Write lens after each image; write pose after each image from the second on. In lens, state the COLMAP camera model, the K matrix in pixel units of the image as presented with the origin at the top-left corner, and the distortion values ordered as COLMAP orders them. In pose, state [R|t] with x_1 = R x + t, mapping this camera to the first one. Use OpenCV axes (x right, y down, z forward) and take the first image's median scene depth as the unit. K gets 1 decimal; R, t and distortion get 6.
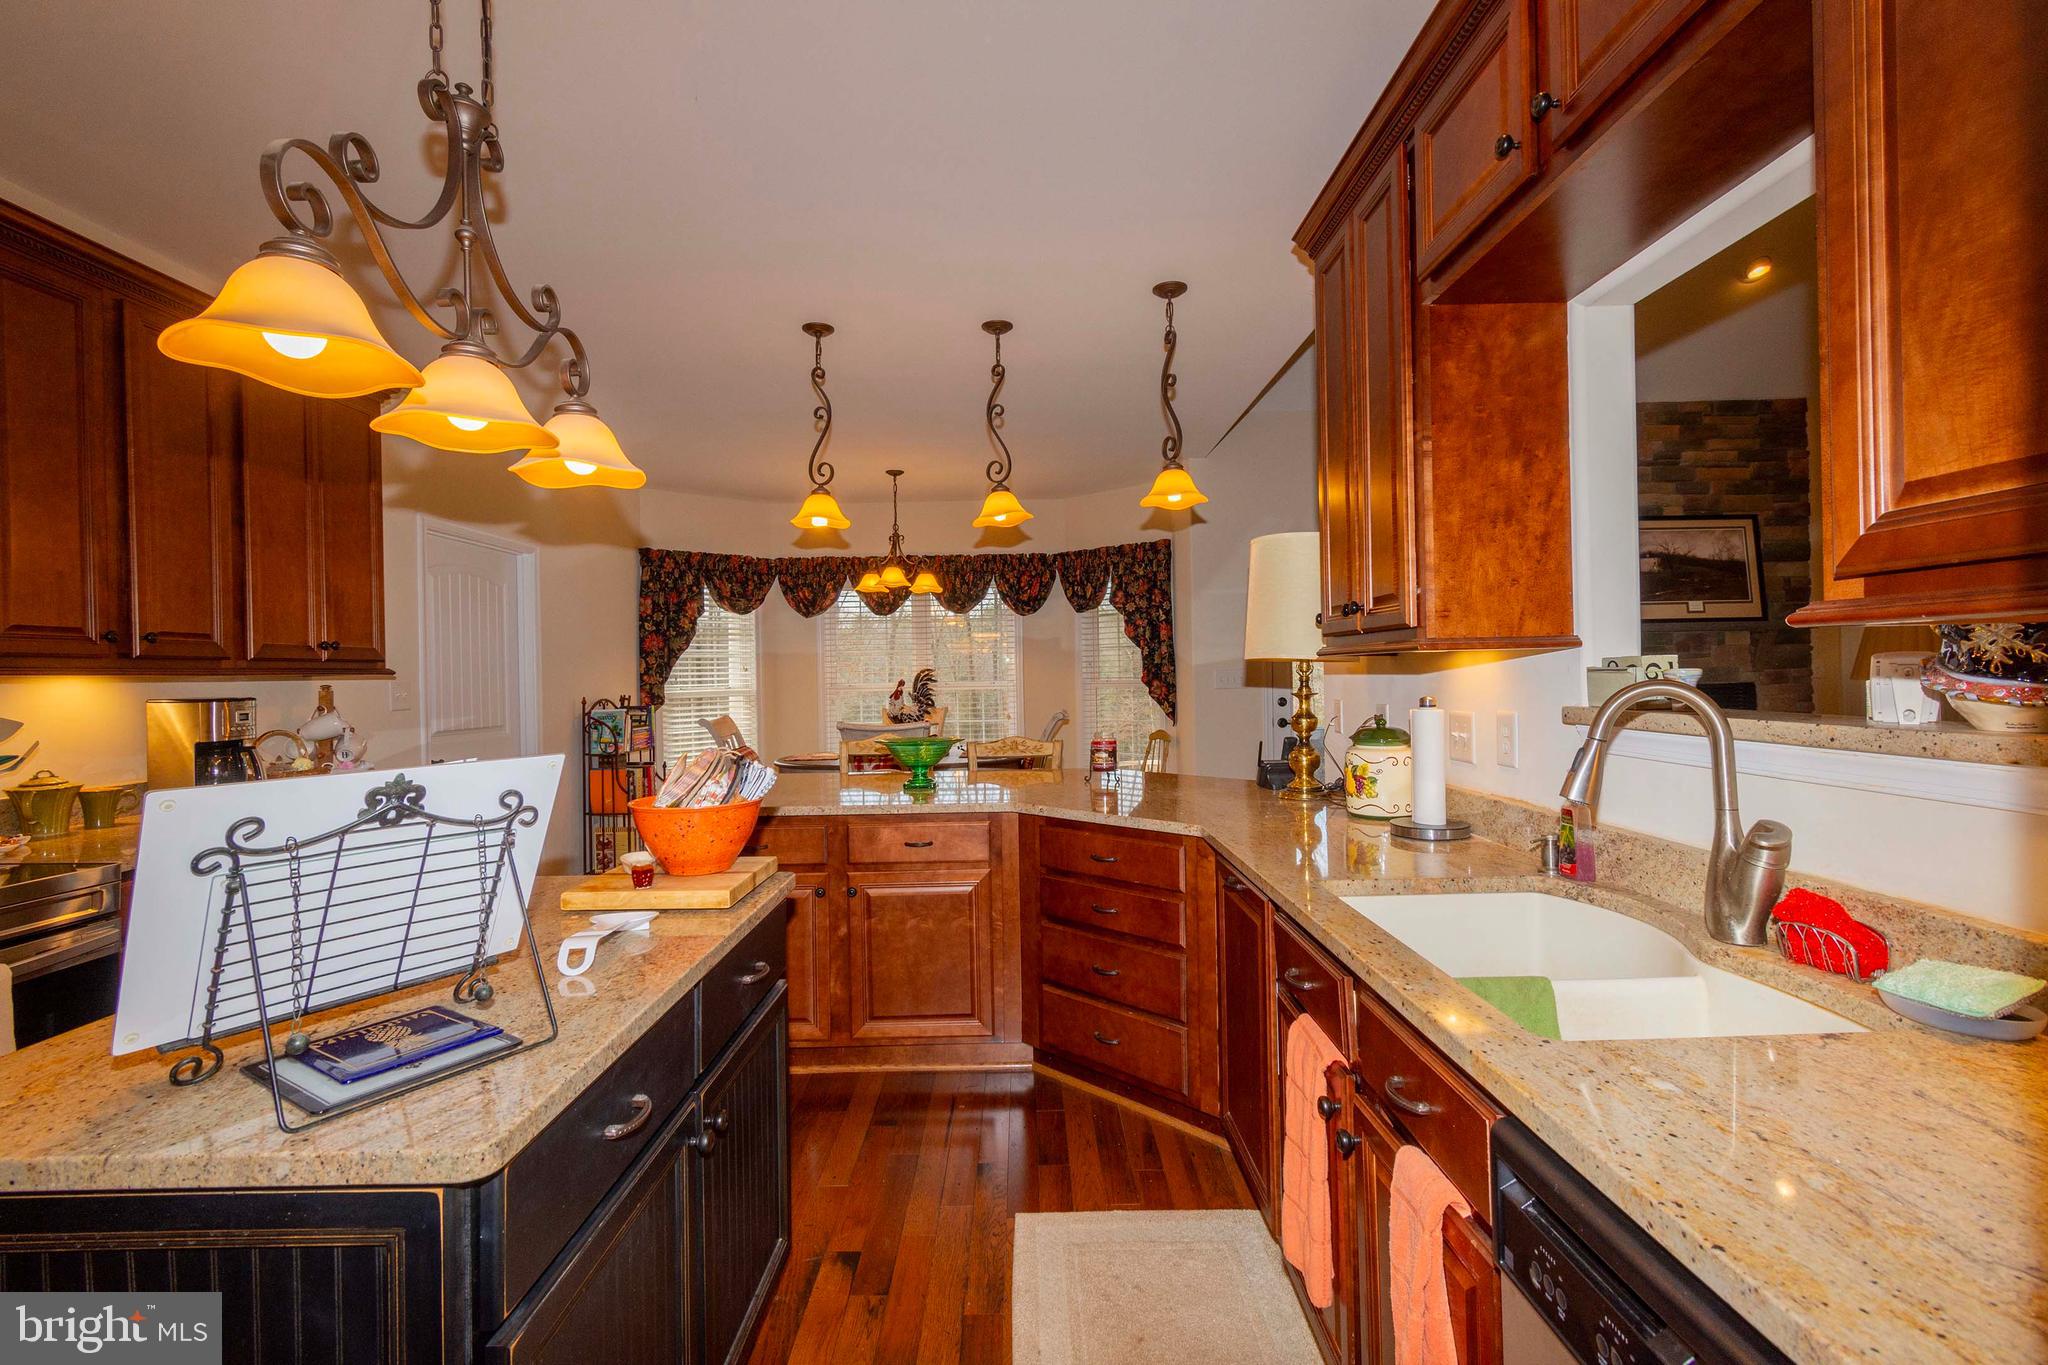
lens RADIAL K [[905.5, 0, 1024.8], [0, 905.5, 673.5], [0, 0, 1]] dist [0.004141, -0.001521]
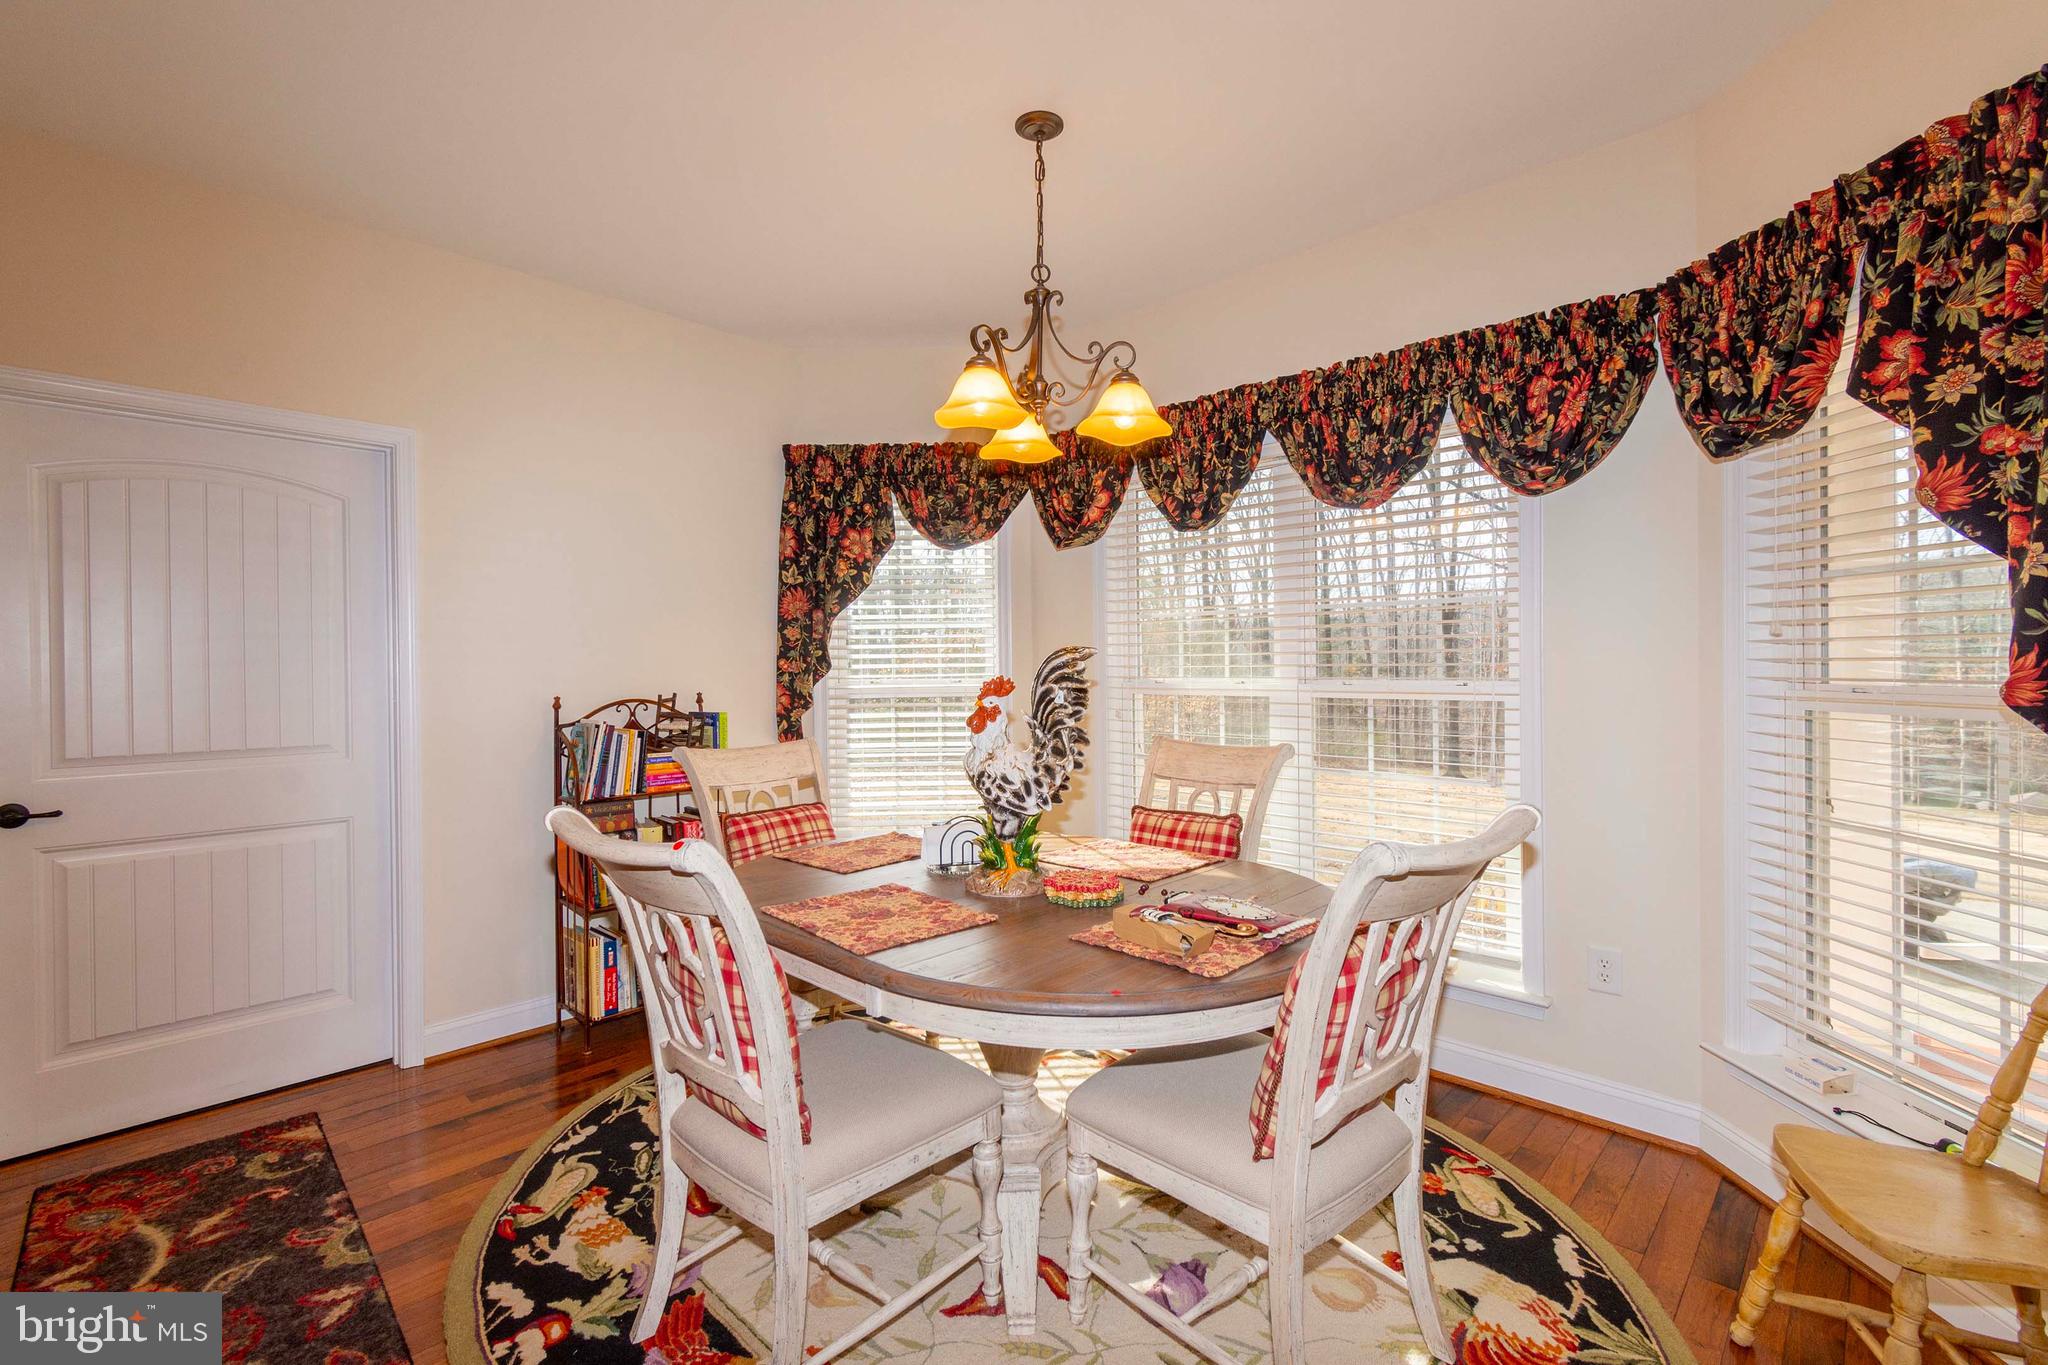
lens RADIAL K [[905.5, 0, 1027.2], [0, 905.5, 667.4], [0, 0, 1]] dist [0.004141, -0.001521]
pose [[0.716195, 0.014228, -0.697755, 0.253917], [-0.003466, 0.999852, 0.016830, -0.006480], [0.697892, -0.009635, 0.716138, 1.524432]]
